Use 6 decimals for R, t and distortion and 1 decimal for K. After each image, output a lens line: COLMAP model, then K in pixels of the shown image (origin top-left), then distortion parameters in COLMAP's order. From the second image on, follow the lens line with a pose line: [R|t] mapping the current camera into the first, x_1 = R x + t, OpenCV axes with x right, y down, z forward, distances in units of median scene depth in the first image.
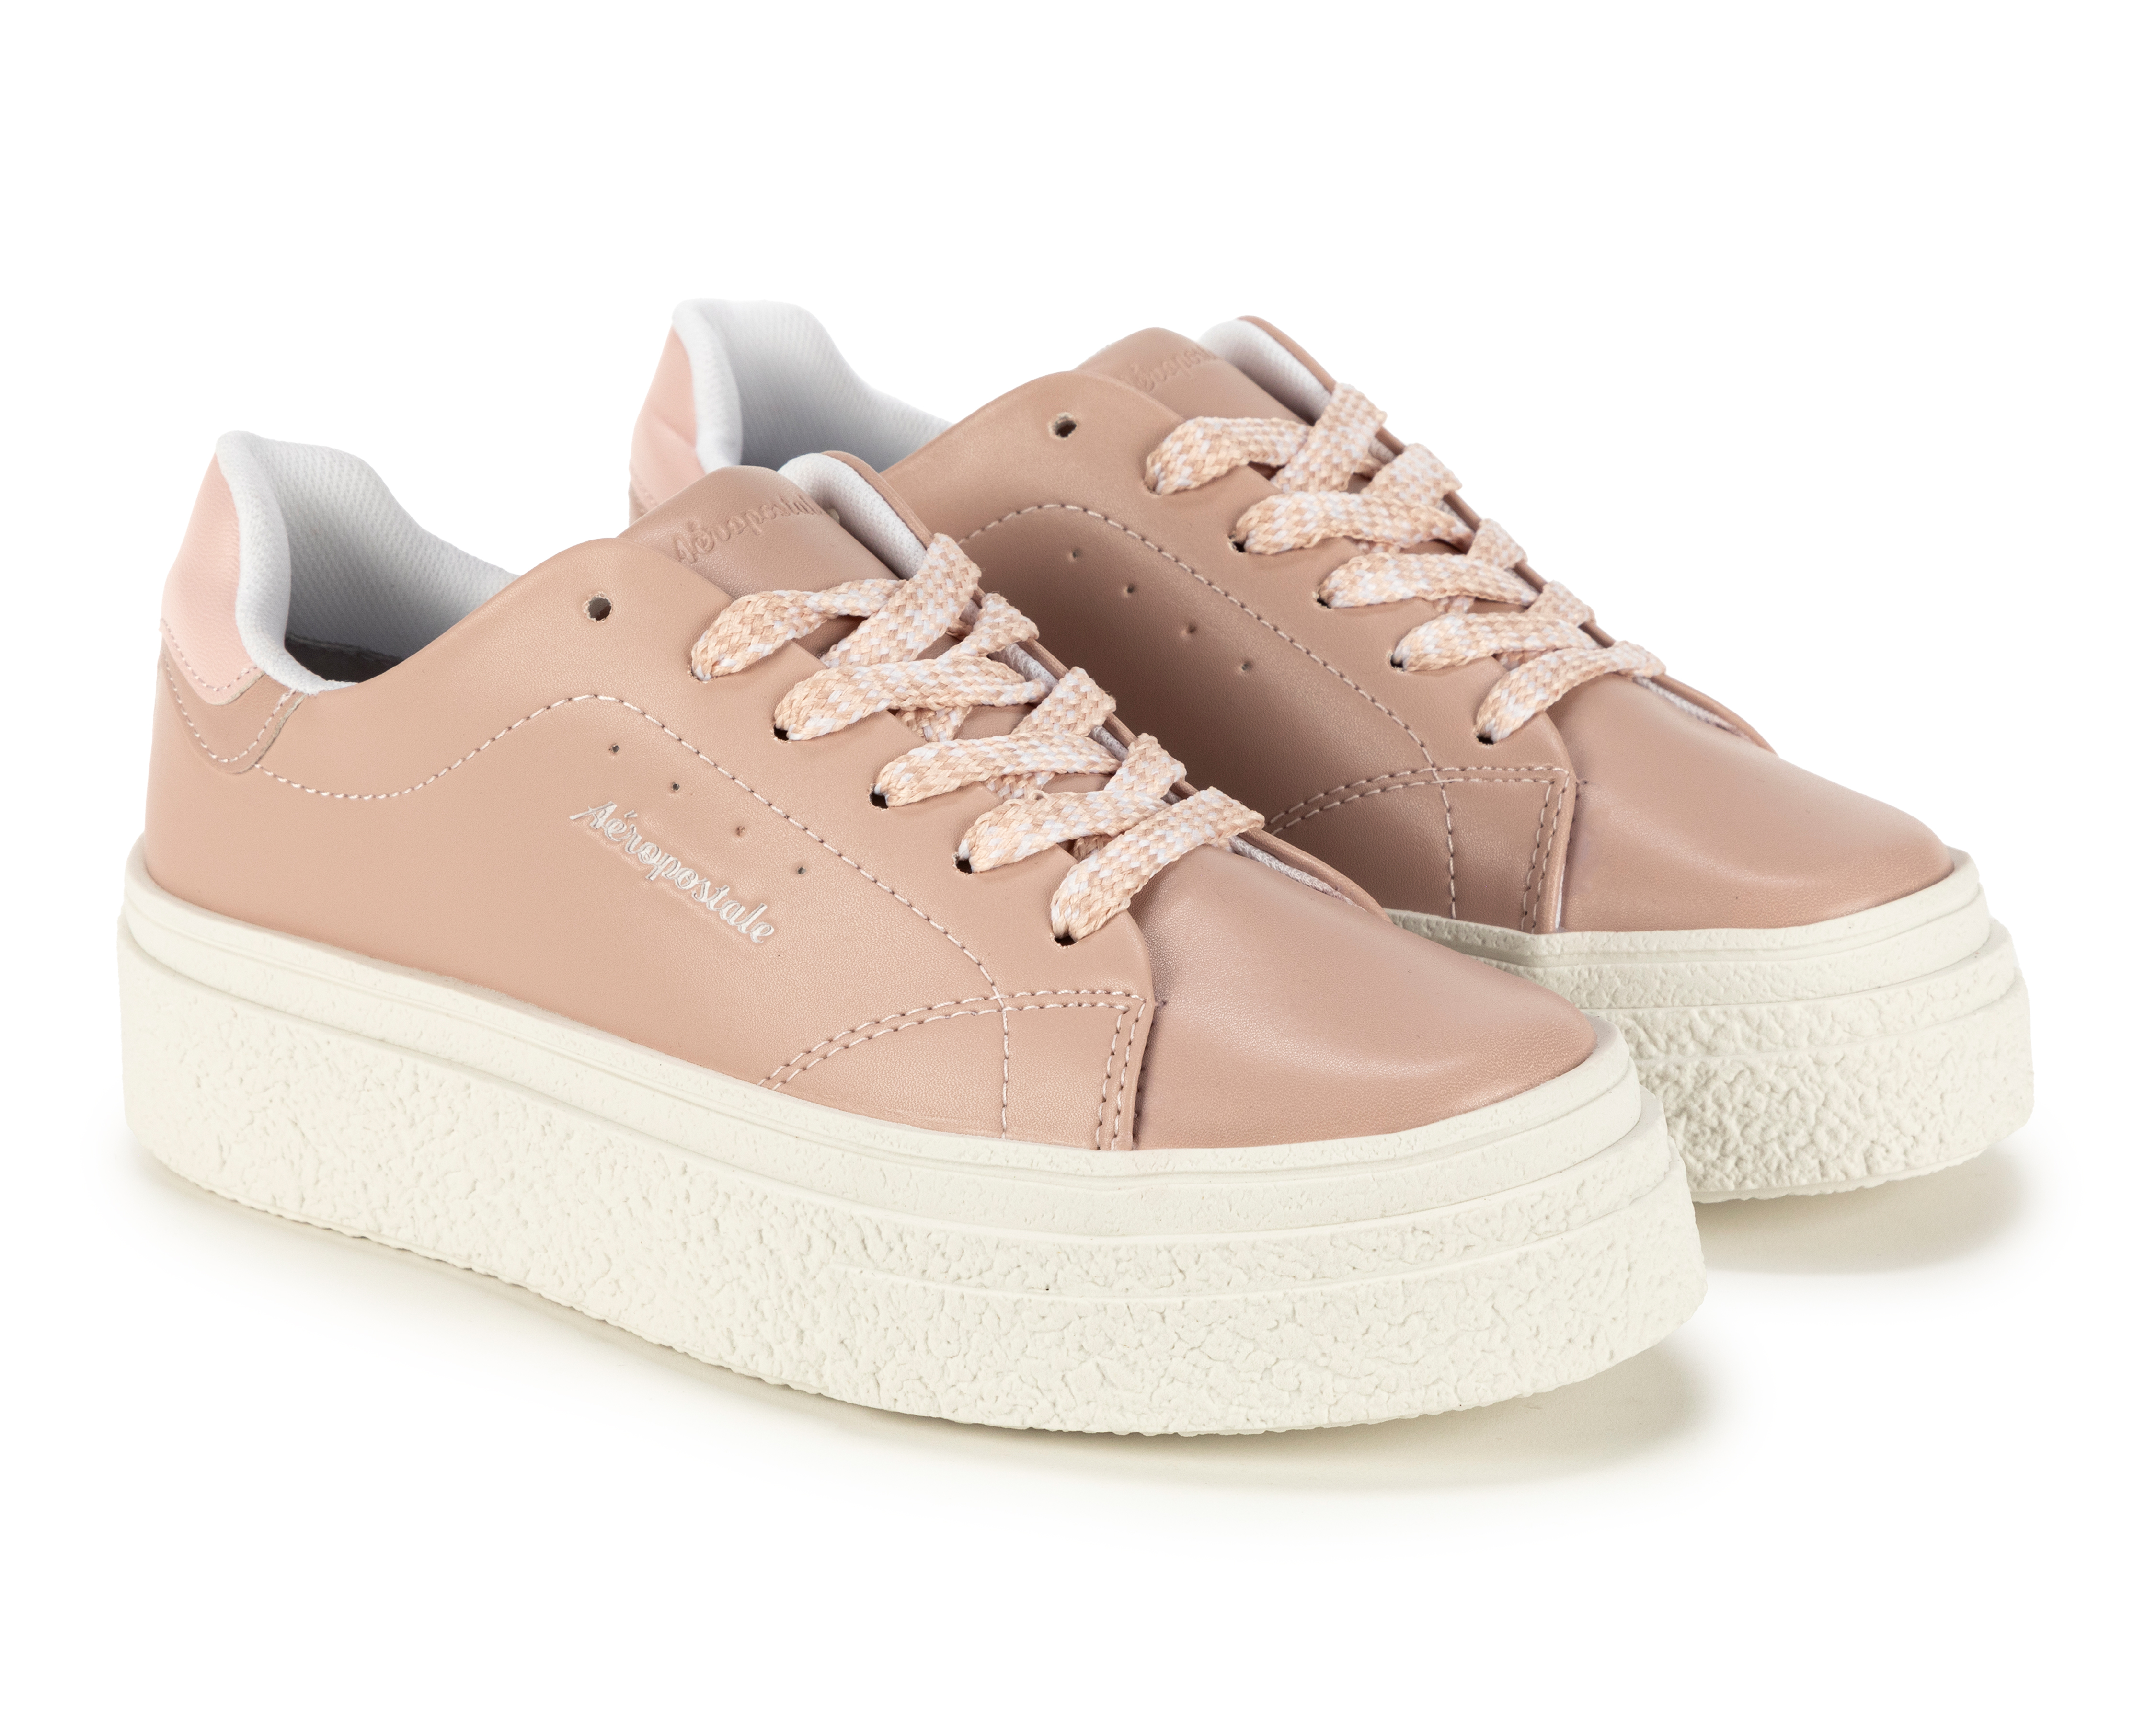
lens RADIAL K [[5258.5, 0, 1078.0], [0, 5258.5, 862.5], [0, 0, 1]] dist [-0.315036, -0.287583]
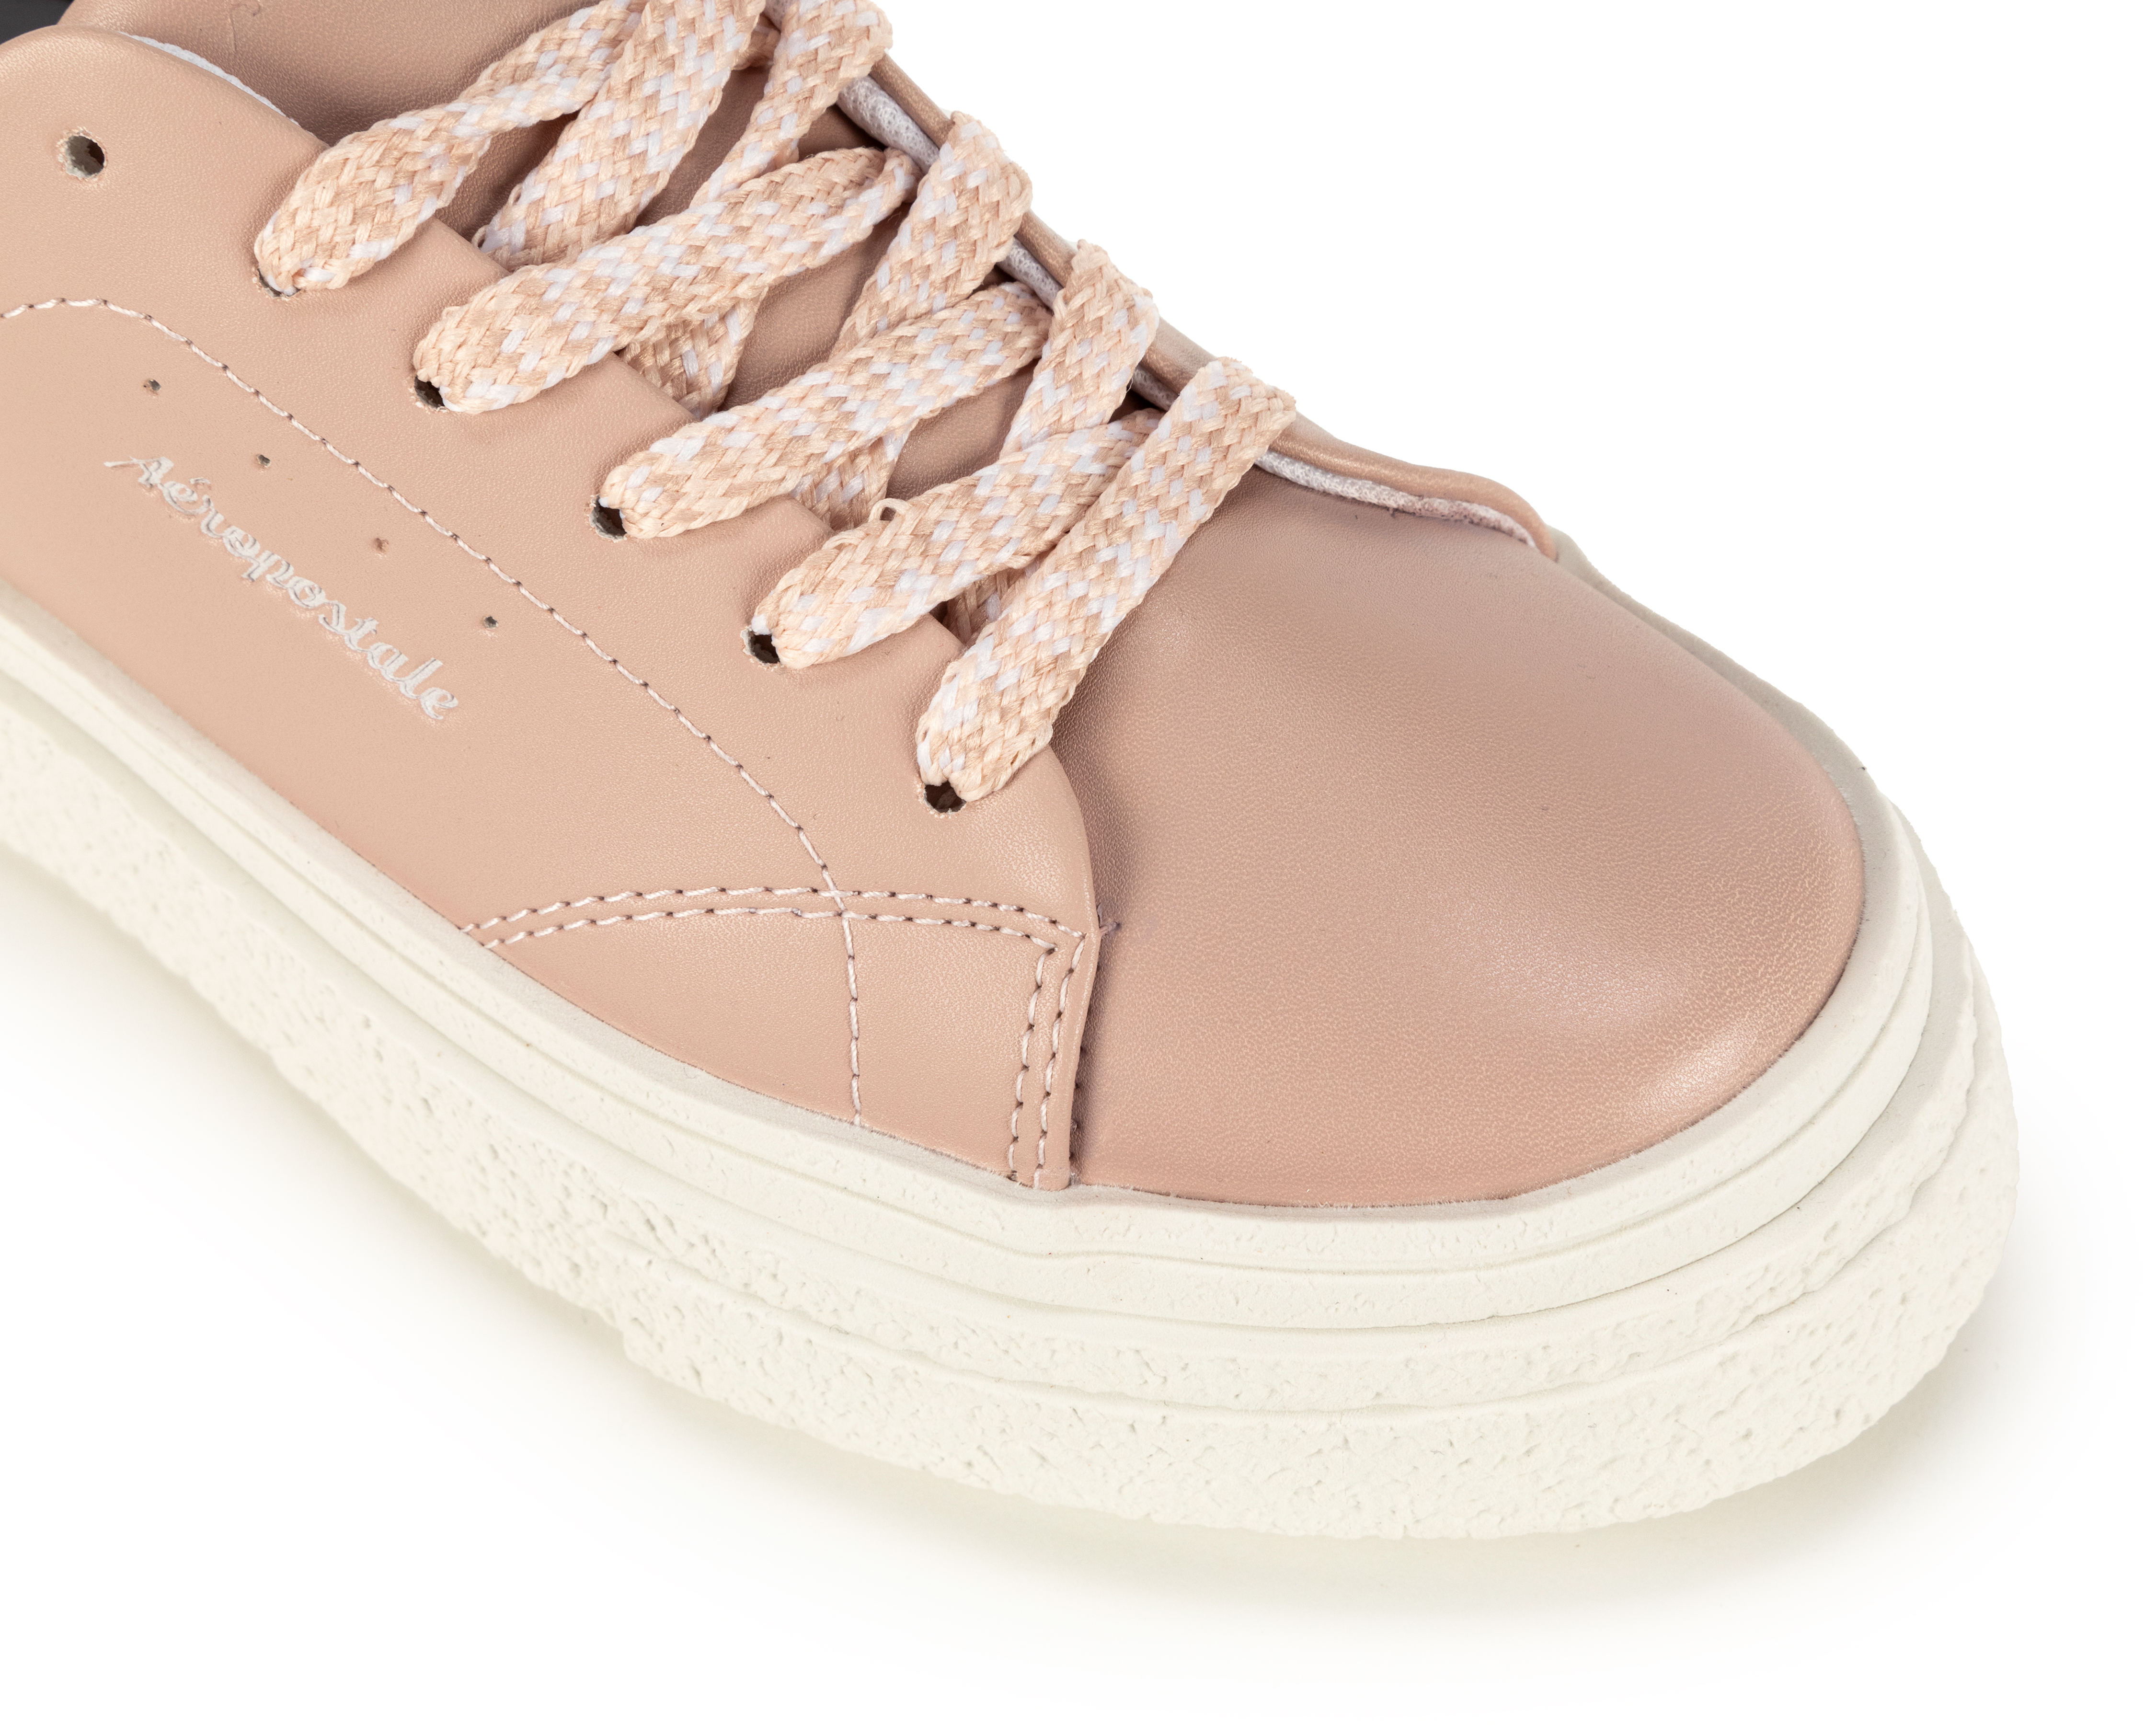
lens RADIAL K [[4299.8, 0, 1078.0], [0, 4299.8, 862.5], [0, 0, 1]] dist [-0.105106, 0.048595]
pose [[0.998428, -0.022132, -0.051485, 0.035657], [0.047027, 0.830556, 0.554945, -0.235668], [0.030479, -0.556495, 0.830292, 0.596612]]
